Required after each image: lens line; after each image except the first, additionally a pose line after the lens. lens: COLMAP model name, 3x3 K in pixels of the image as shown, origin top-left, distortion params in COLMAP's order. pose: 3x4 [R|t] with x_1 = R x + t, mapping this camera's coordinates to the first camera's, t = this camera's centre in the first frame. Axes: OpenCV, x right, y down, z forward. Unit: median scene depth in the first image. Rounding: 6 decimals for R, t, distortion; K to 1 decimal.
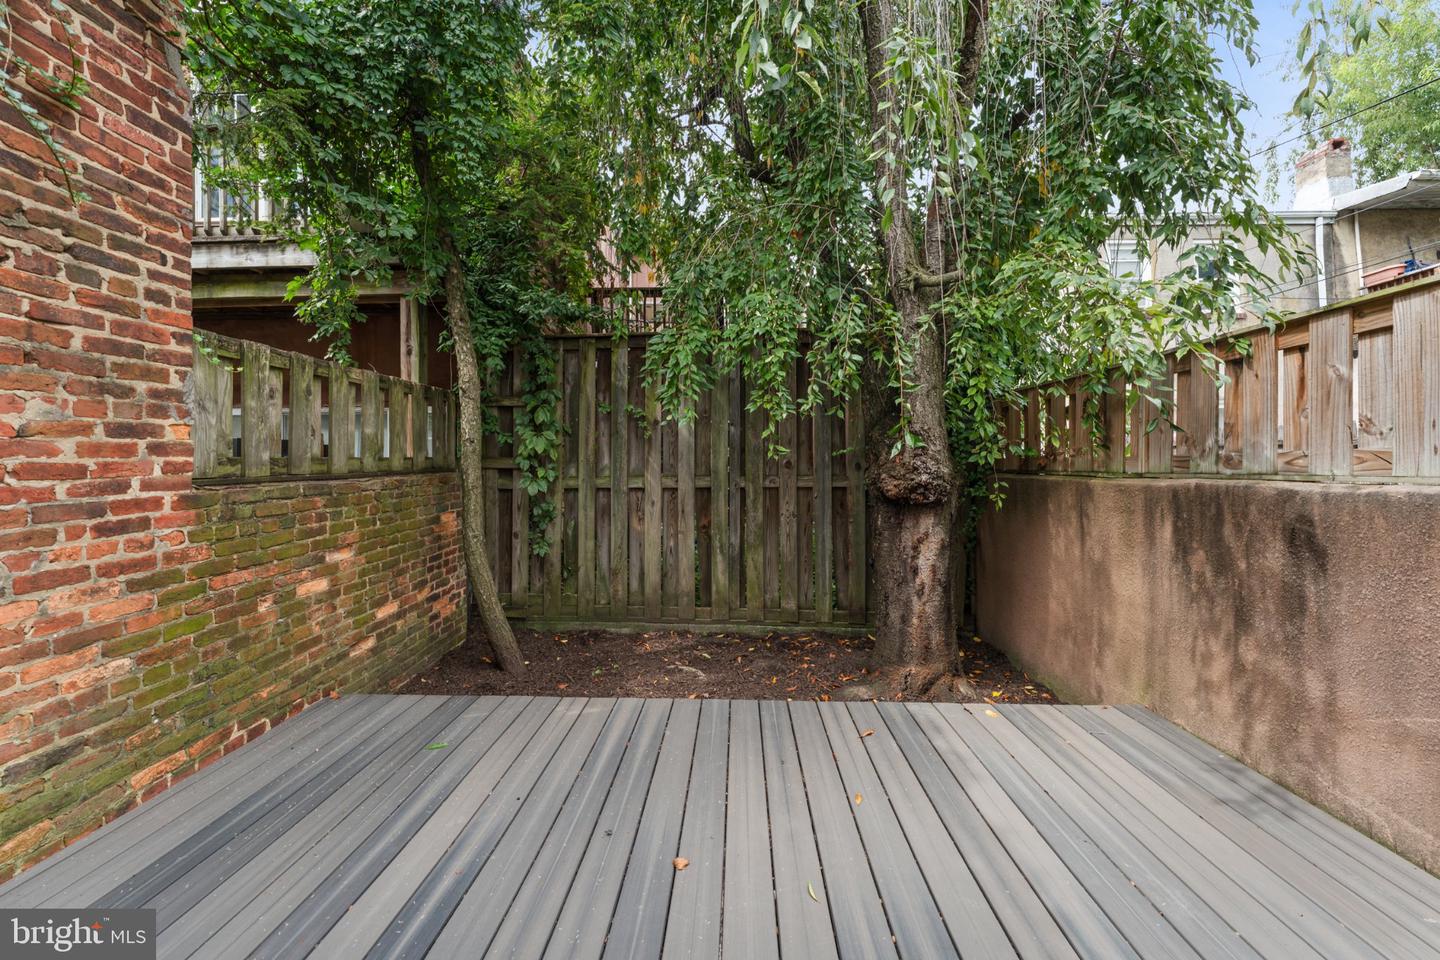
lens RADIAL K [[604.2, 0, 717.5], [0, 604.2, 472.4], [0, 0, 1]] dist [0.000607, 0.000082]
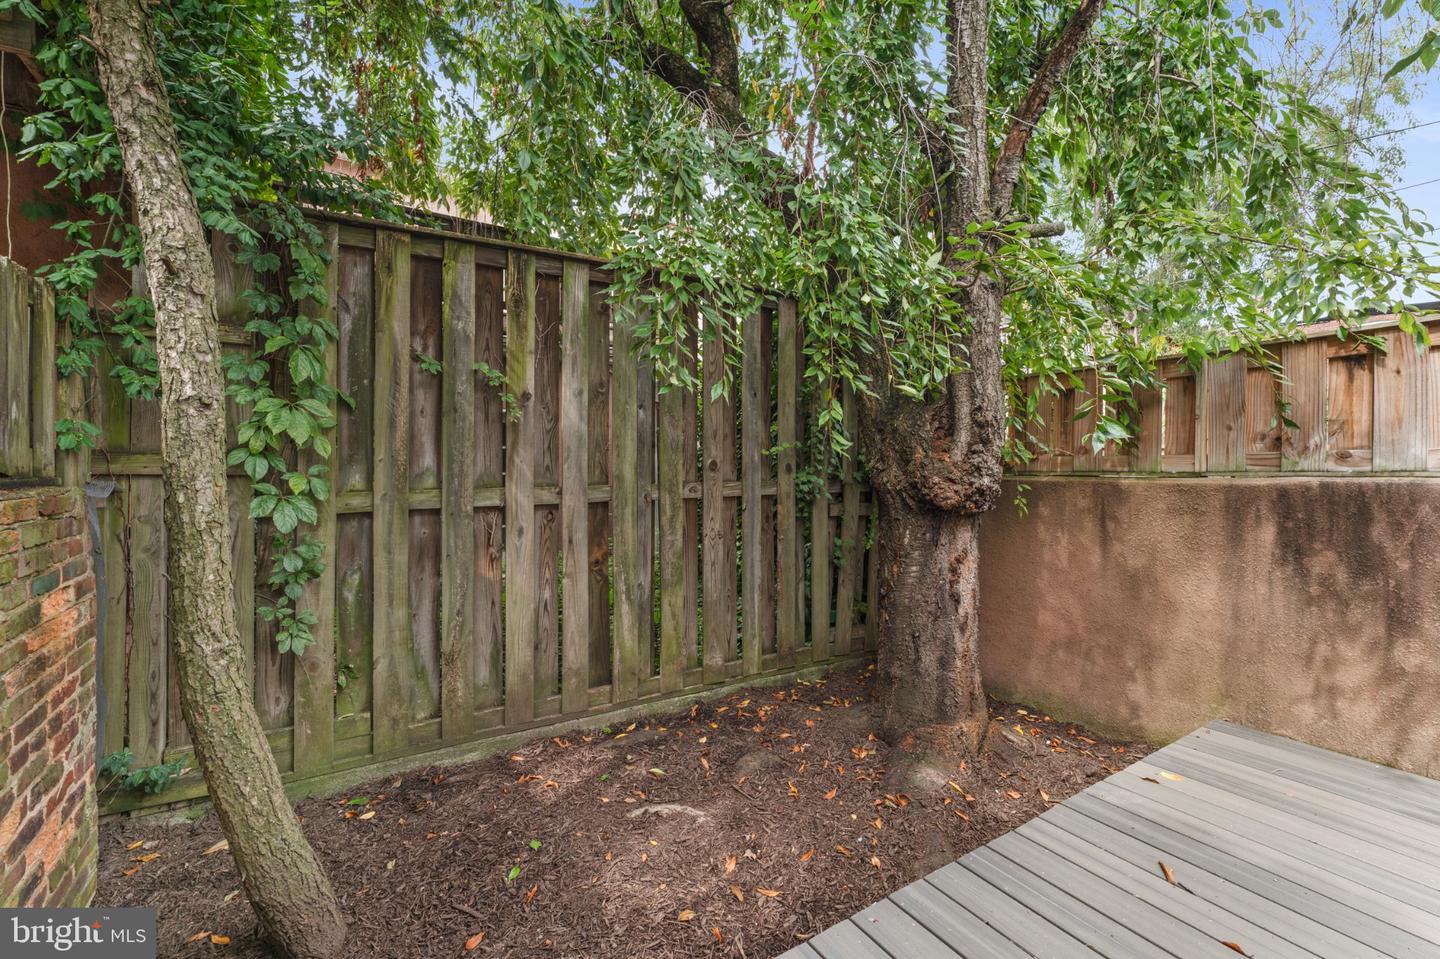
lens RADIAL K [[604.2, 0, 717.5], [0, 604.2, 471.9], [0, 0, 1]] dist [0.000607, 0.000082]
pose [[0.825123, -0.007961, 0.564898, -0.328231], [0.012151, 0.999919, -0.003657, -0.003505], [-0.564823, 0.009882, 0.825153, 0.460277]]
